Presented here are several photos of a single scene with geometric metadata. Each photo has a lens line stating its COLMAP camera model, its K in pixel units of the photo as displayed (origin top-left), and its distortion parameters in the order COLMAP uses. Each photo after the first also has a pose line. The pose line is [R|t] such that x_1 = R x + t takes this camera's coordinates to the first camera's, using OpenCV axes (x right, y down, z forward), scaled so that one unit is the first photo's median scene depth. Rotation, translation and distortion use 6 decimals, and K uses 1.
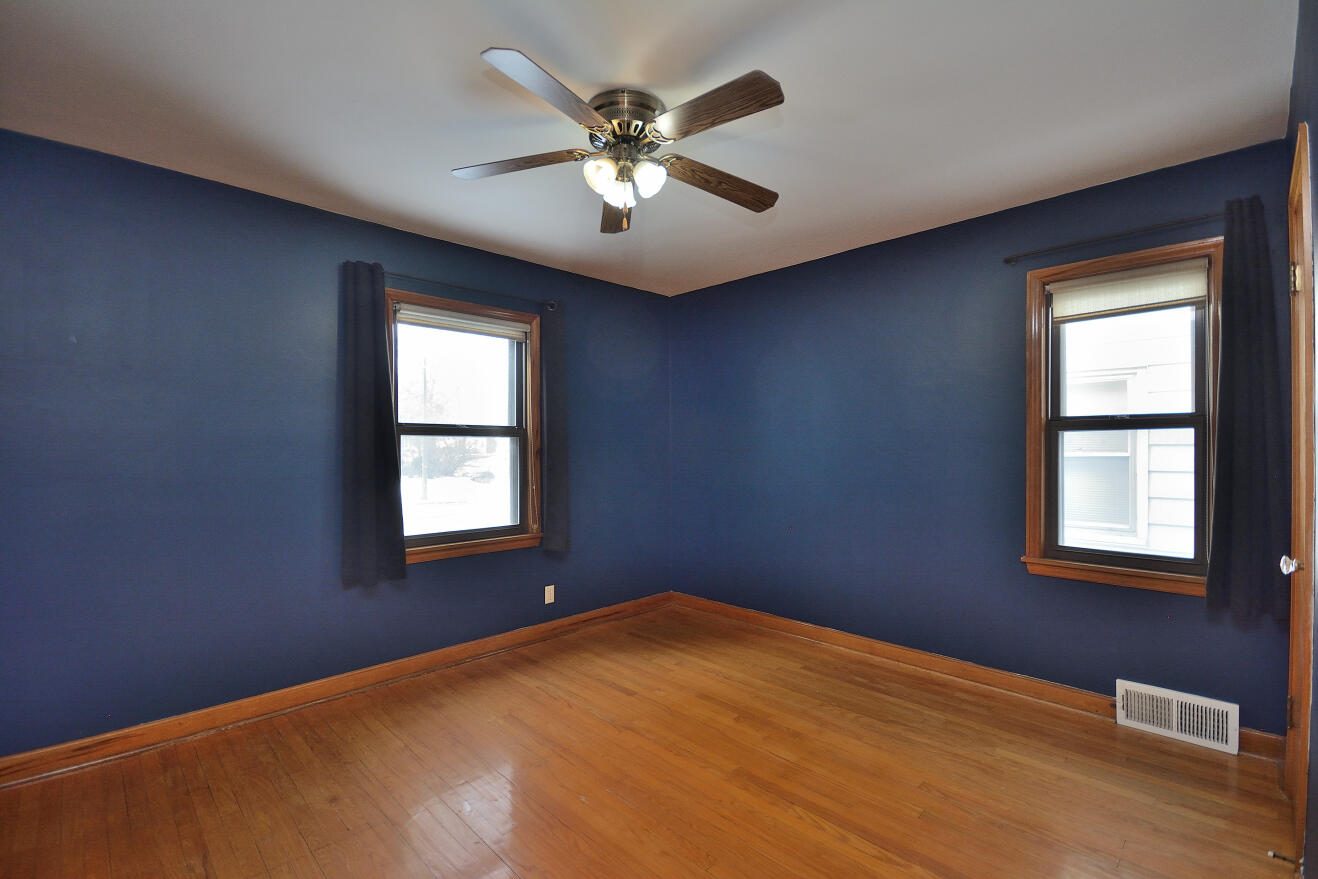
lens RADIAL K [[590.5, 0, 659.0], [0, 590.5, 439.5], [0, 0, 1]] dist [-0.000439, -0.000314]
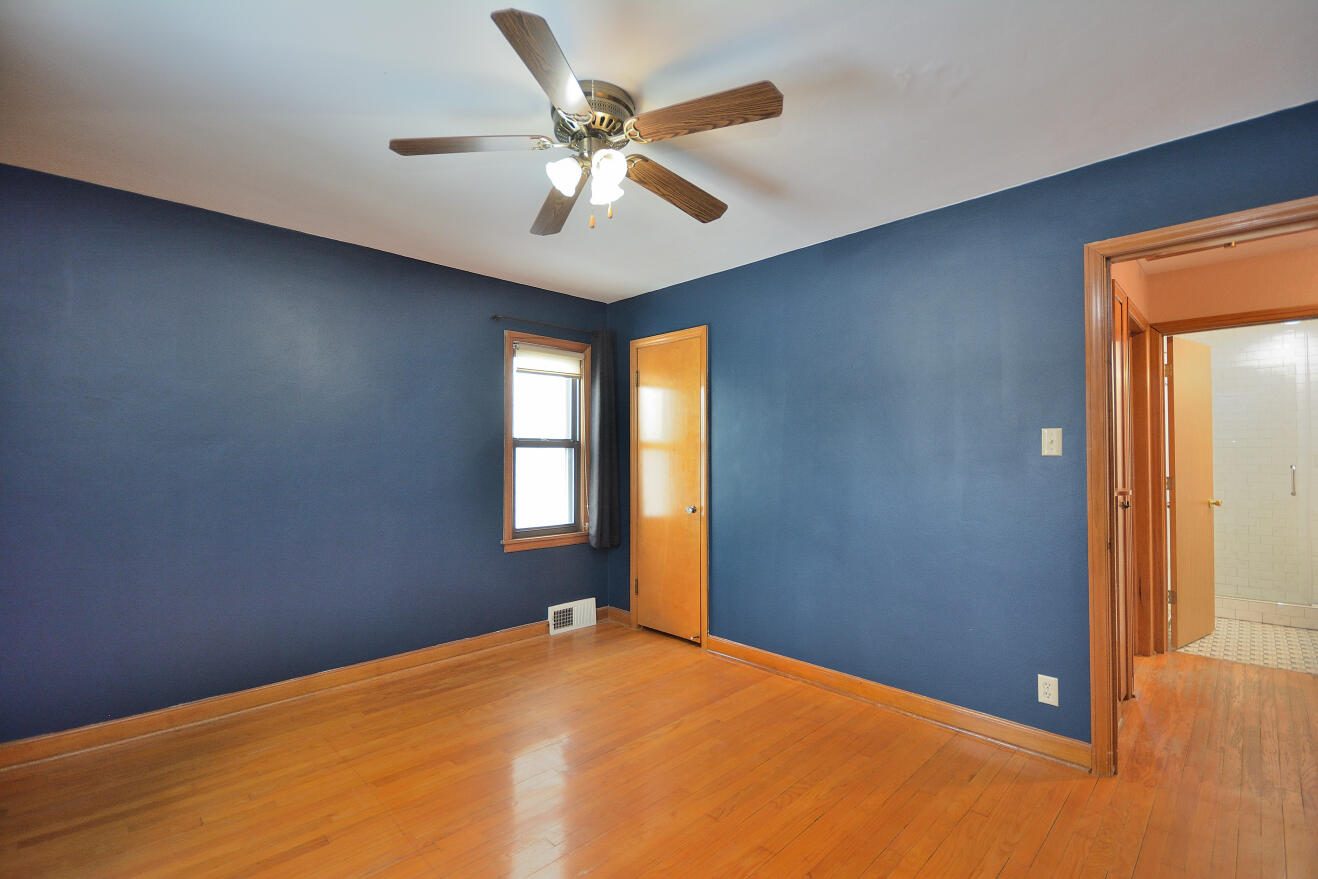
lens RADIAL K [[580.7, 0, 661.4], [0, 580.7, 445.0], [0, 0, 1]] dist [-0.002039, -0.000523]
pose [[-0.008087, 0.028171, 0.999570, -0.667114], [-0.007803, 0.999571, -0.028234, 0.014595], [-0.999937, -0.008028, -0.007864, 0.617700]]
